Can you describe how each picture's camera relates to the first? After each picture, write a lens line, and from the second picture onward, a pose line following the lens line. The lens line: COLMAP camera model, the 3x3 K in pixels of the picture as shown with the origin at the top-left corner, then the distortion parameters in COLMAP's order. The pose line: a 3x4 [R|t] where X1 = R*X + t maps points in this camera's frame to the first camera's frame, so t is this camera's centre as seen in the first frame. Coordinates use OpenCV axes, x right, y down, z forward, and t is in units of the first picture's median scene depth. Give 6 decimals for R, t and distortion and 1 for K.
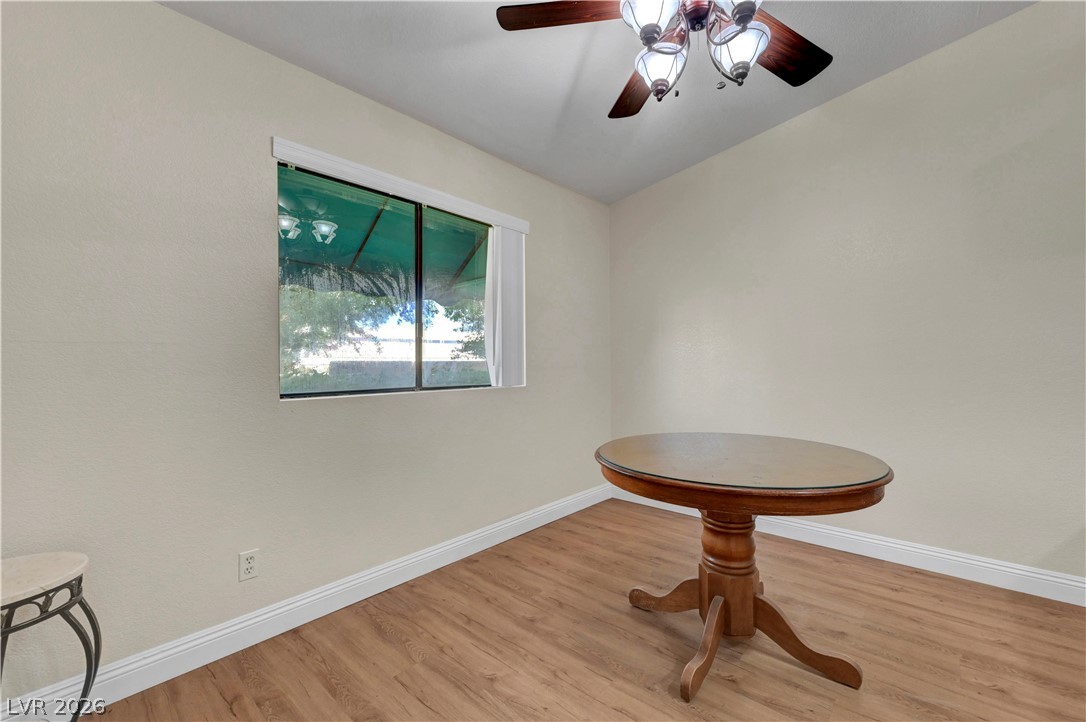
lens RADIAL K [[457.2, 0, 546.5], [0, 457.2, 369.5], [0, 0, 1]] dist [-0.000379, -0.000044]
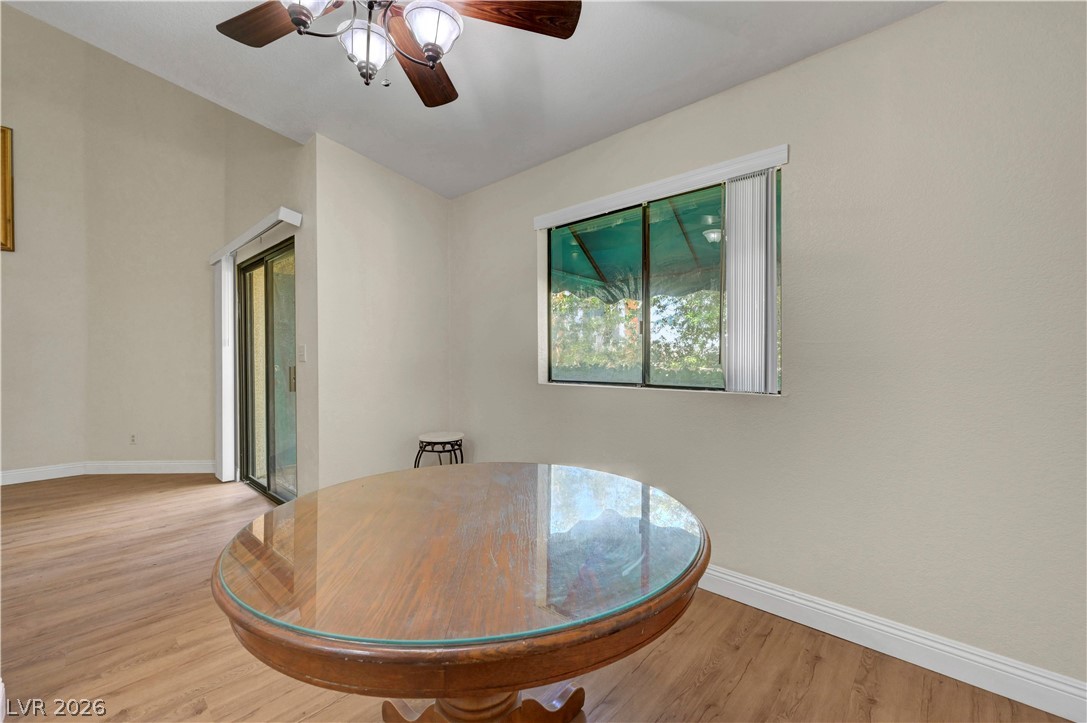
lens RADIAL K [[433.2, 0, 540.1], [0, 433.2, 366.5], [0, 0, 1]] dist [0.001575, -0.000049]
pose [[-0.008508, 0.018375, -0.999795, 0.697503], [-0.016640, 0.999690, 0.018515, -0.013885], [0.999825, 0.016794, -0.008199, 0.784289]]
